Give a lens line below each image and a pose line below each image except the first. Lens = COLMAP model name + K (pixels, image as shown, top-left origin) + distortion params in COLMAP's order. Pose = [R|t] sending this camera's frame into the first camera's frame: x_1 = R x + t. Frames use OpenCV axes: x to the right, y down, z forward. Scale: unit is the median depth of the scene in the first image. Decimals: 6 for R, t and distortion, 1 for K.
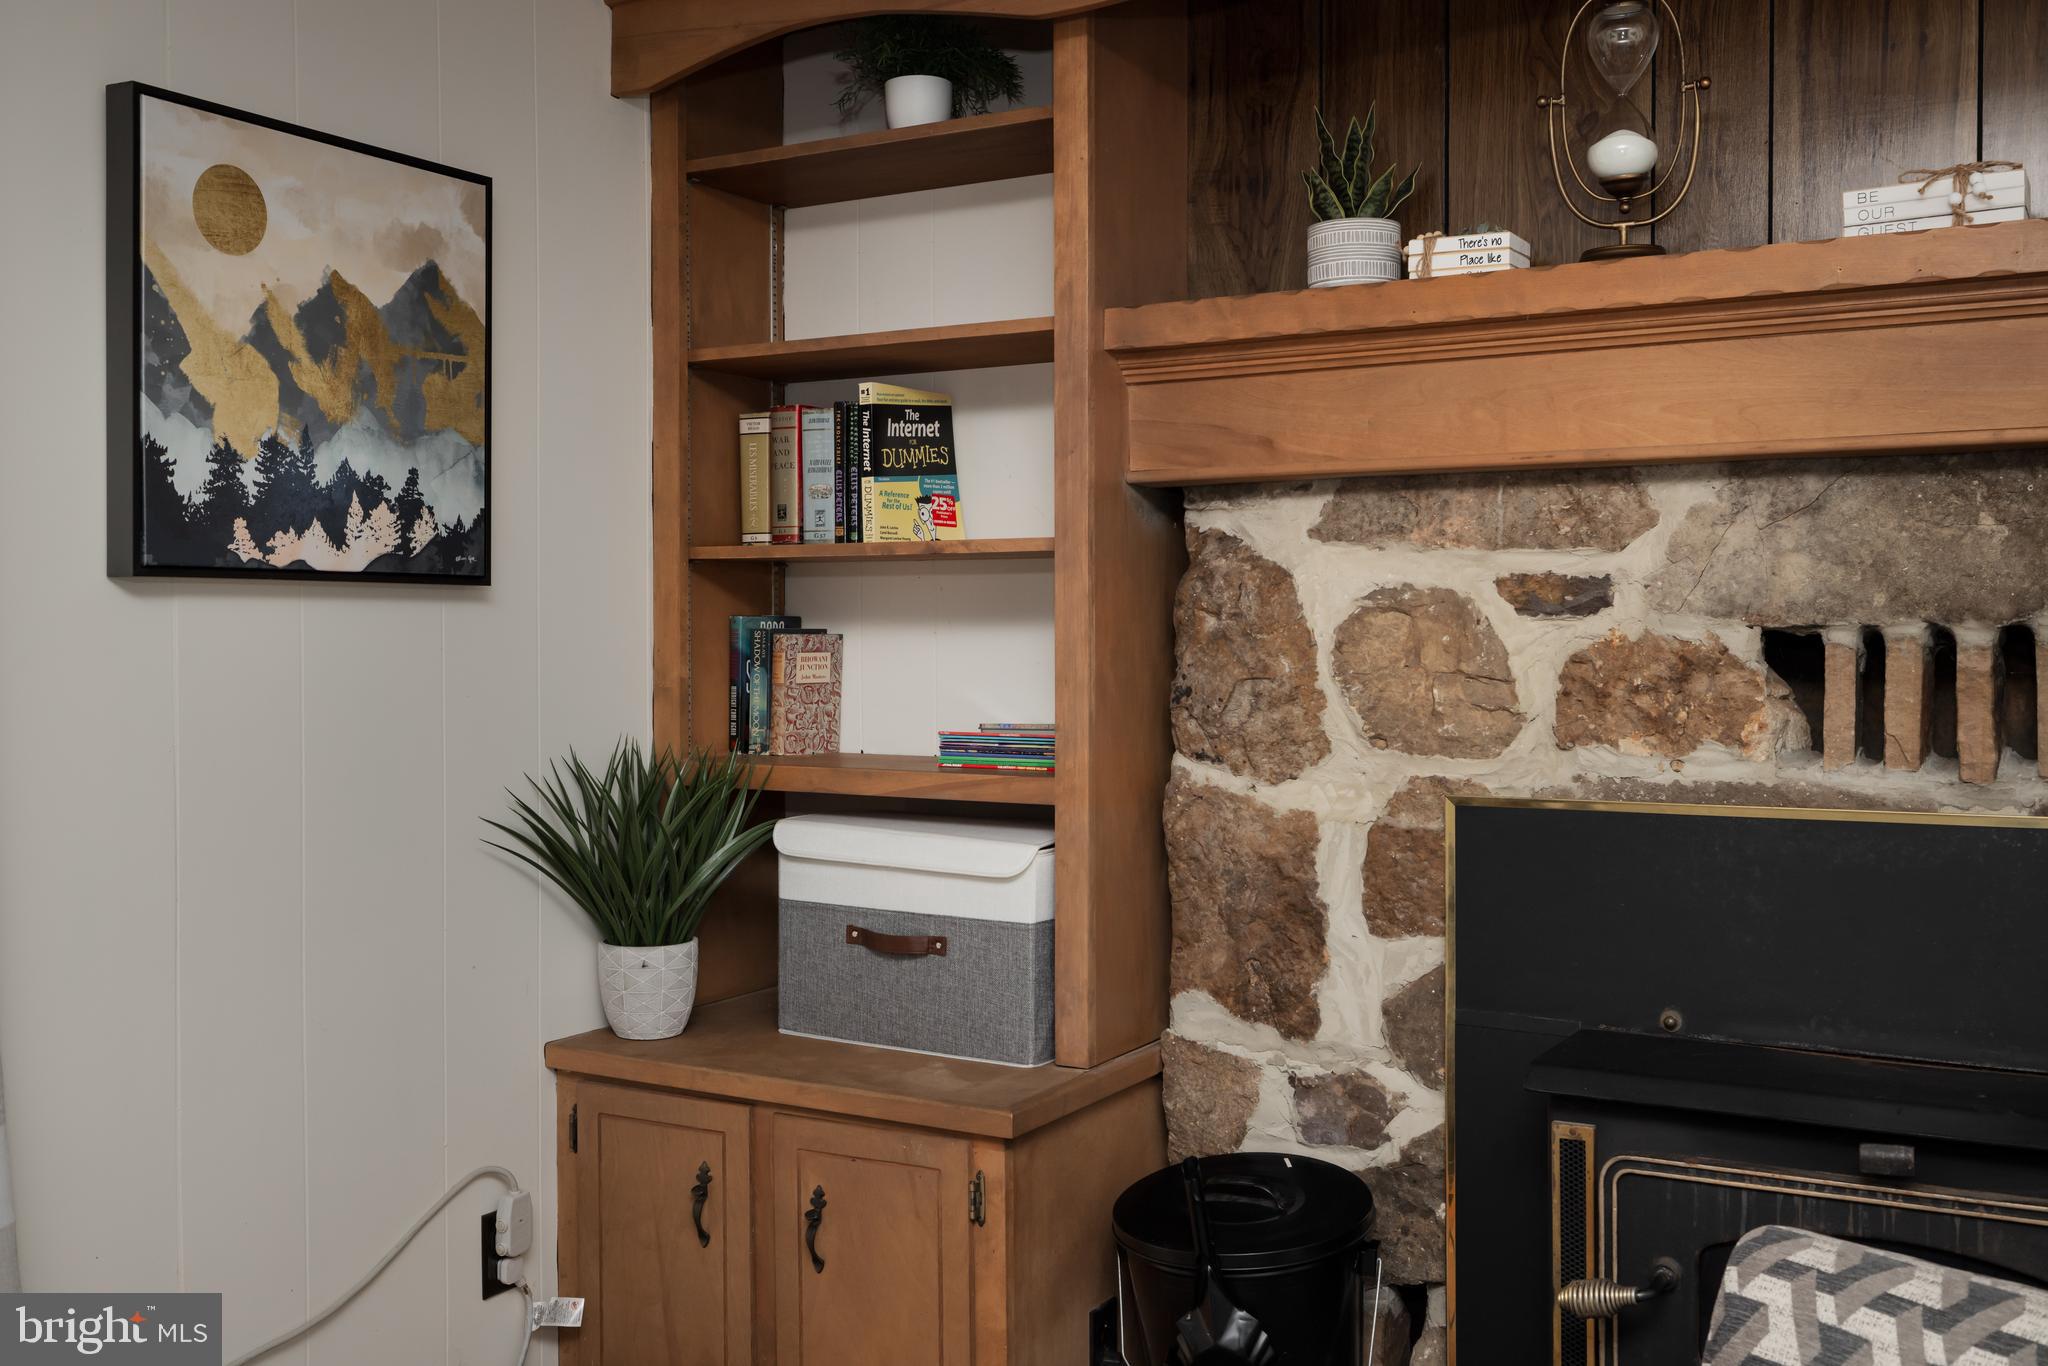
lens RADIAL K [[2055.0, 0, 998.5], [0, 2055.0, 691.2], [0, 0, 1]] dist [0.034436, 0.000000]
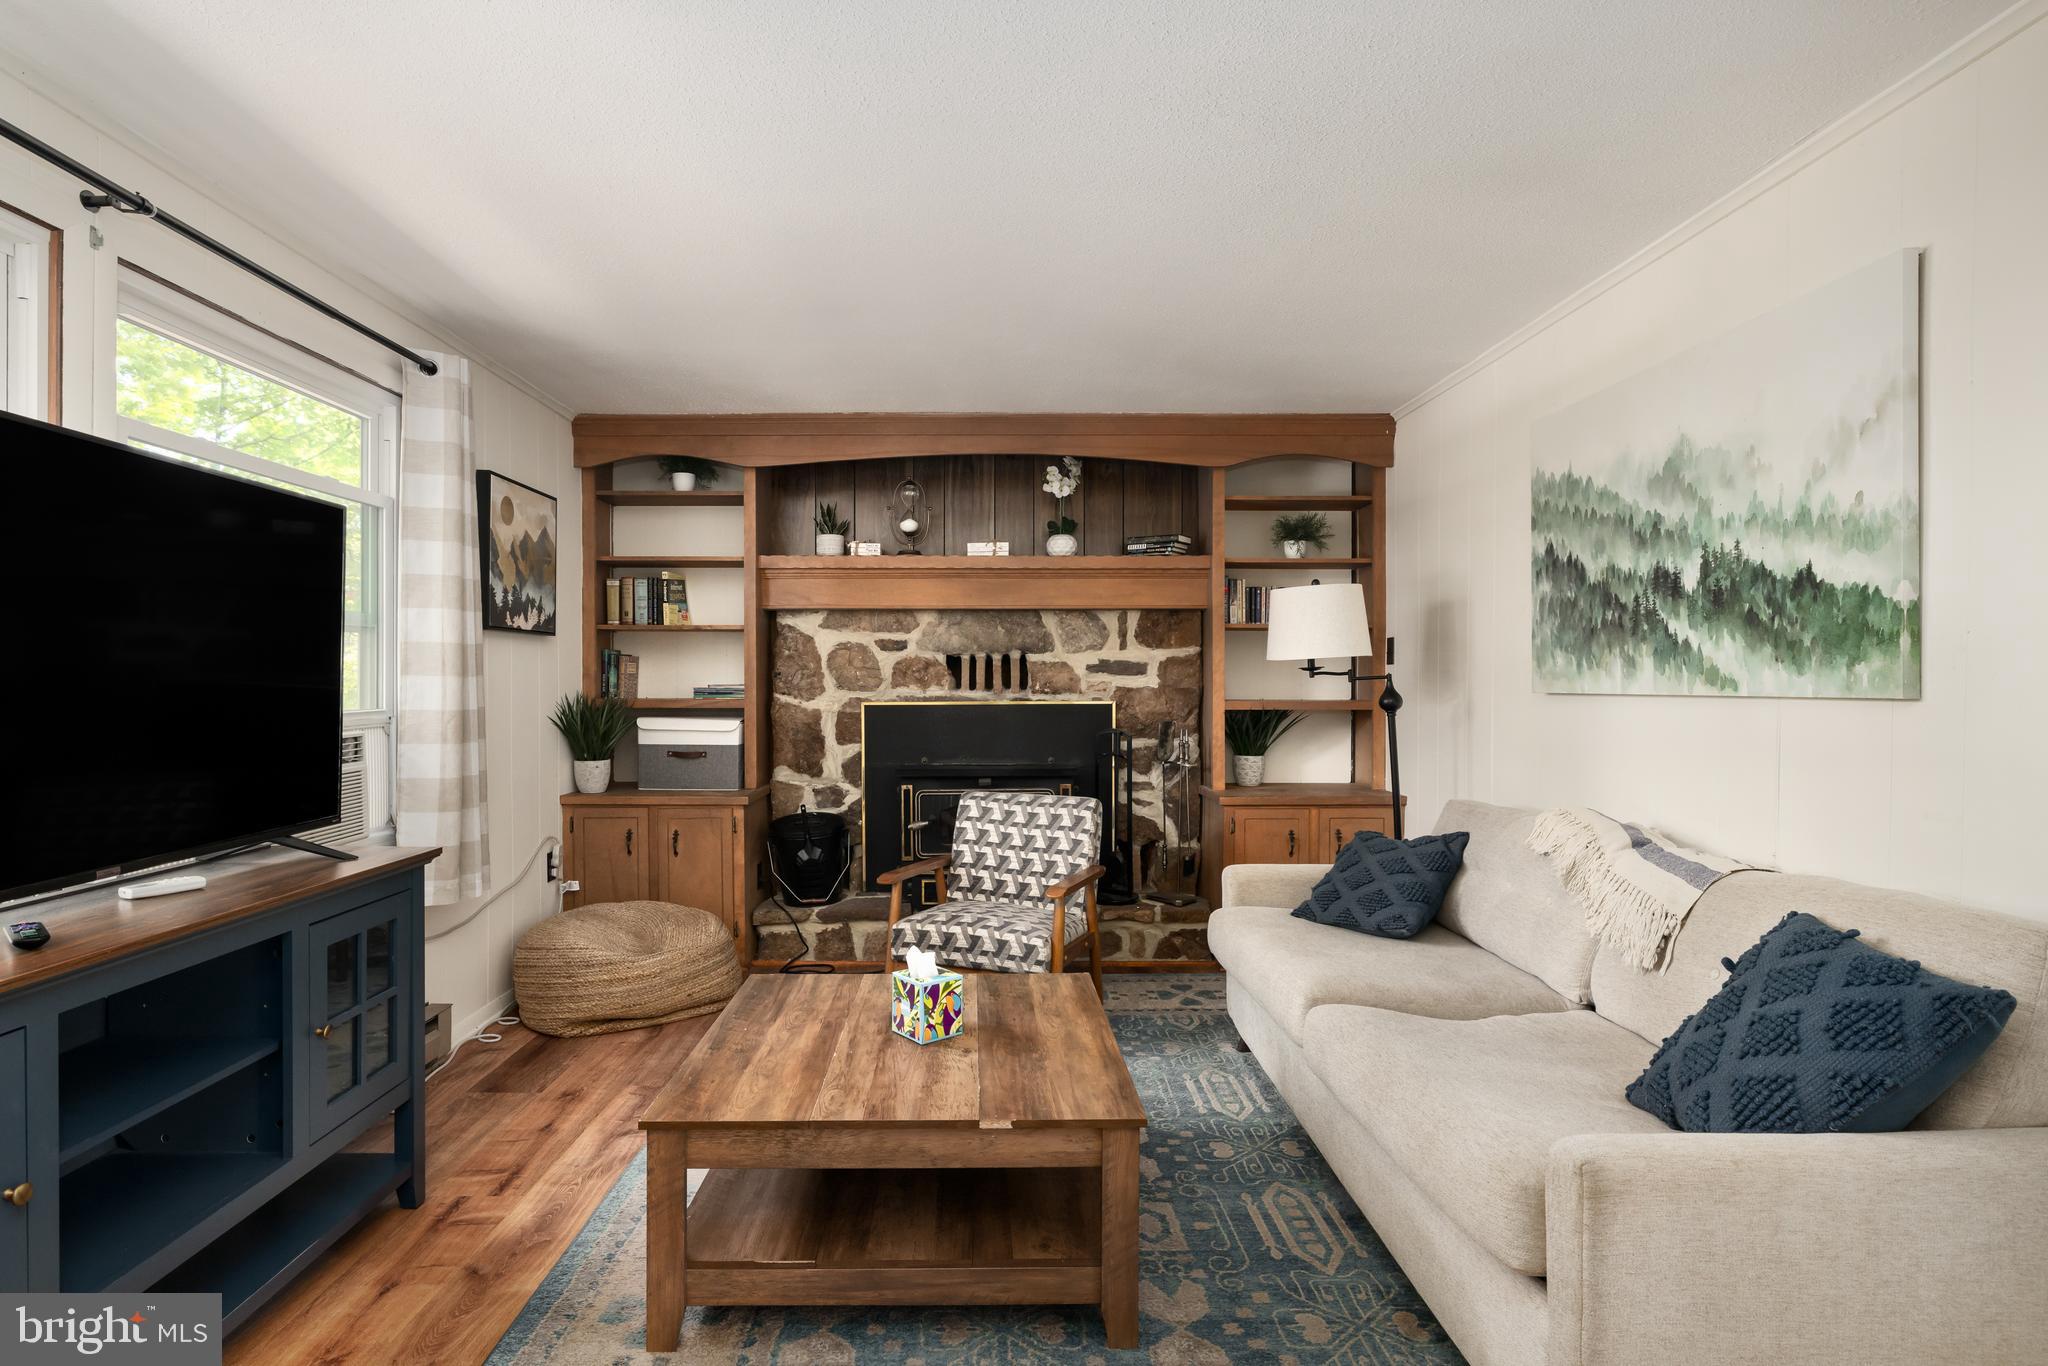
lens RADIAL K [[1004.3, 0, 992.5], [0, 1004.3, 691.7], [0, 0, 1]] dist [-0.007986, 0.003141]
pose [[0.855780, -0.005633, 0.517310, -0.462795], [0.013254, 0.999851, -0.011039, 0.053305], [-0.517171, 0.016304, 0.855727, -0.559493]]
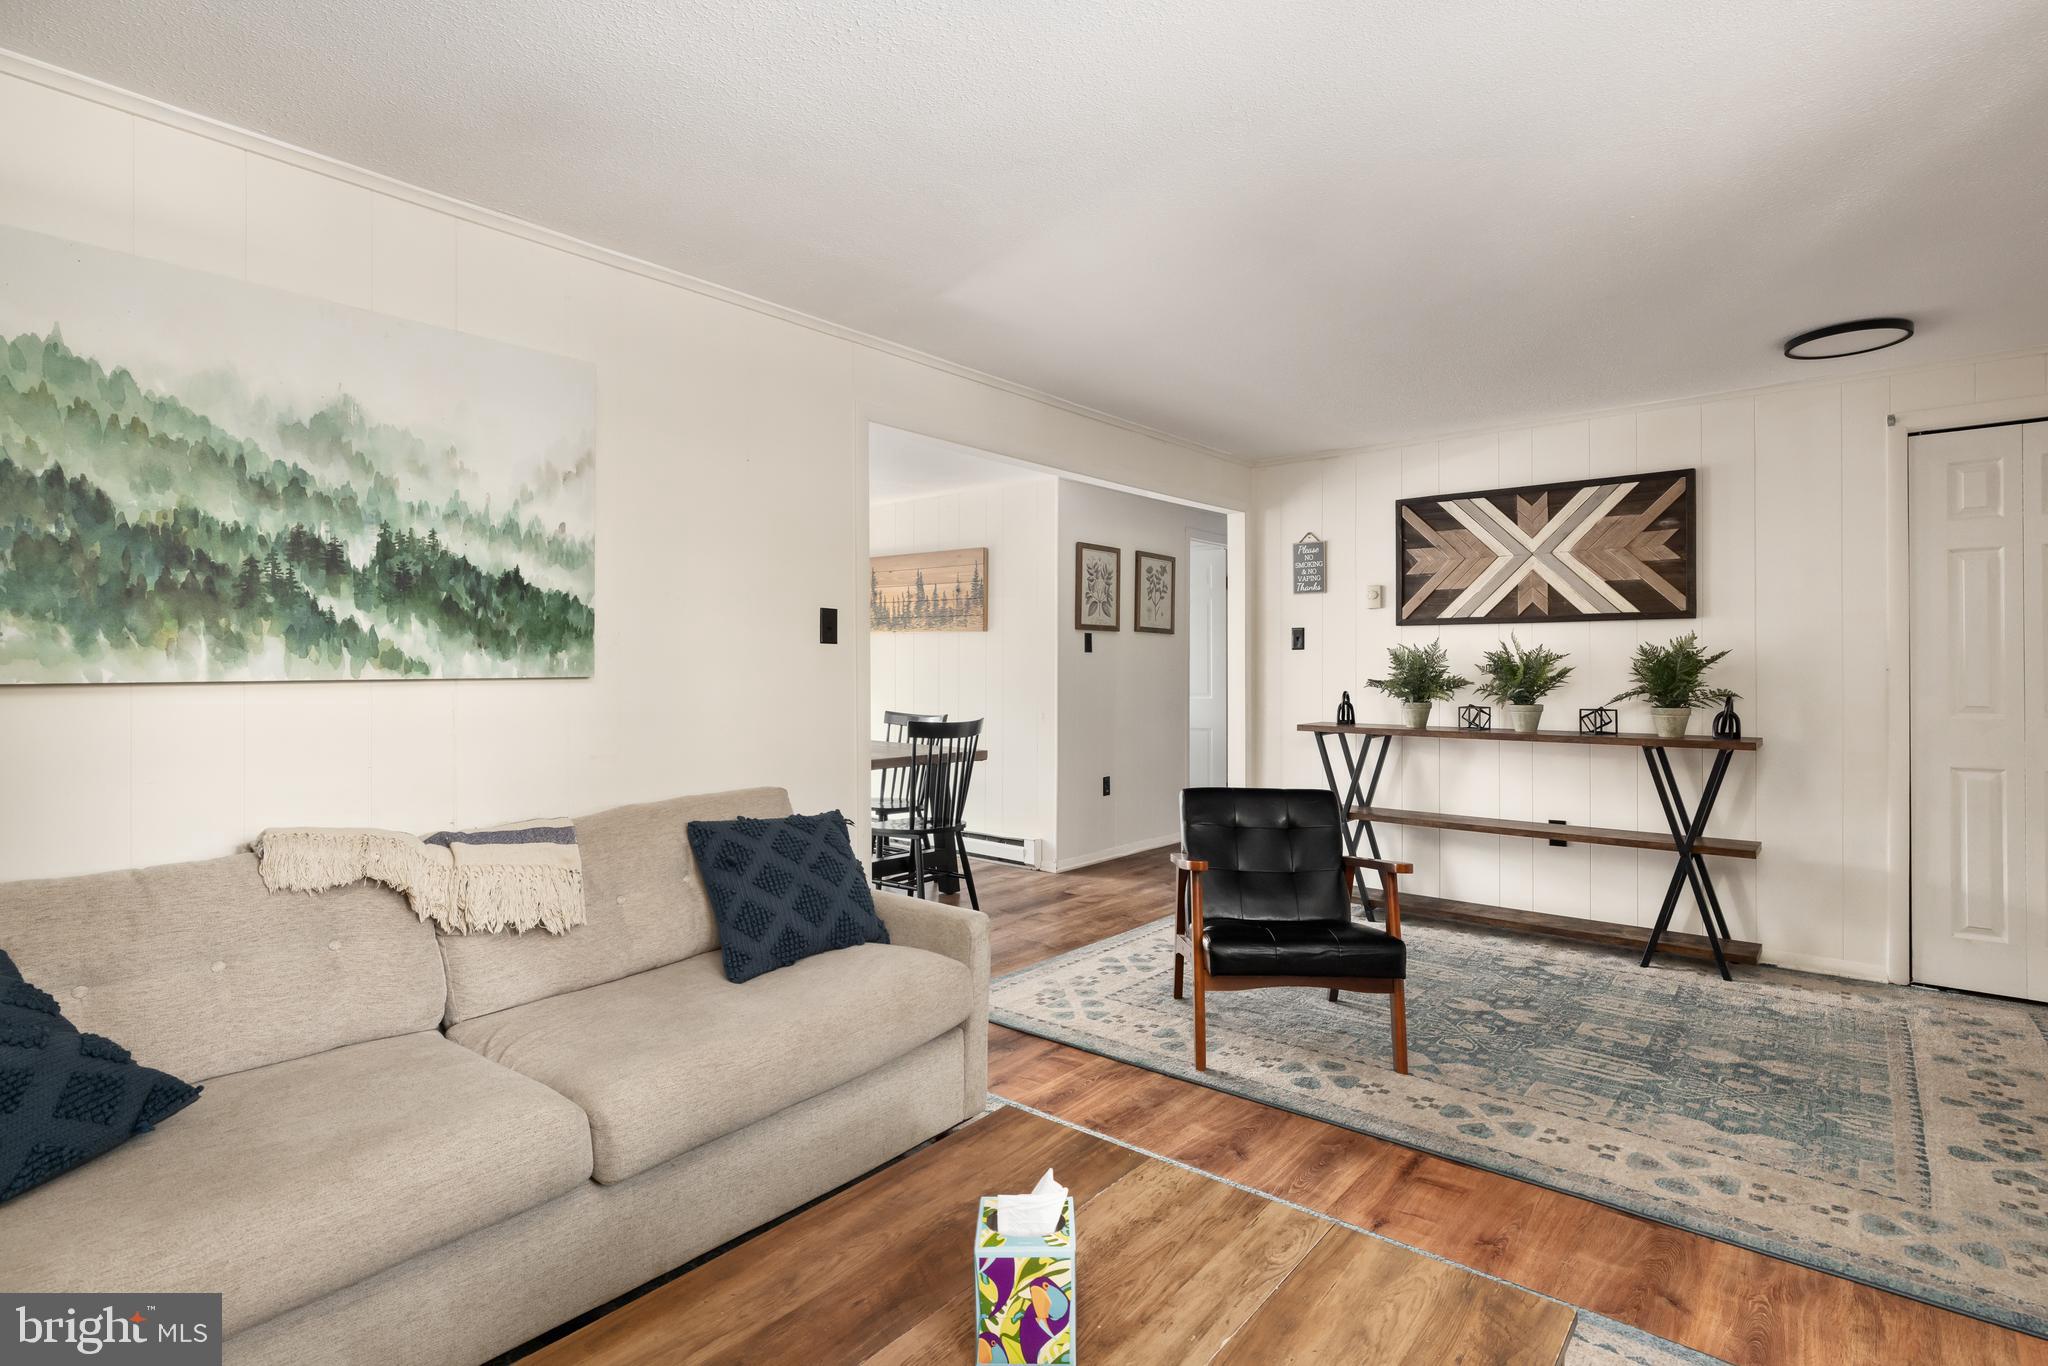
lens RADIAL K [[1004.3, 0, 1026.9], [0, 1004.3, 659.1], [0, 0, 1]] dist [-0.007986, 0.003141]
pose [[-0.987334, 0.000640, 0.158656, -0.153297], [0.003749, 0.999807, 0.019299, 0.024035], [-0.158613, 0.019650, -0.987145, 0.596892]]
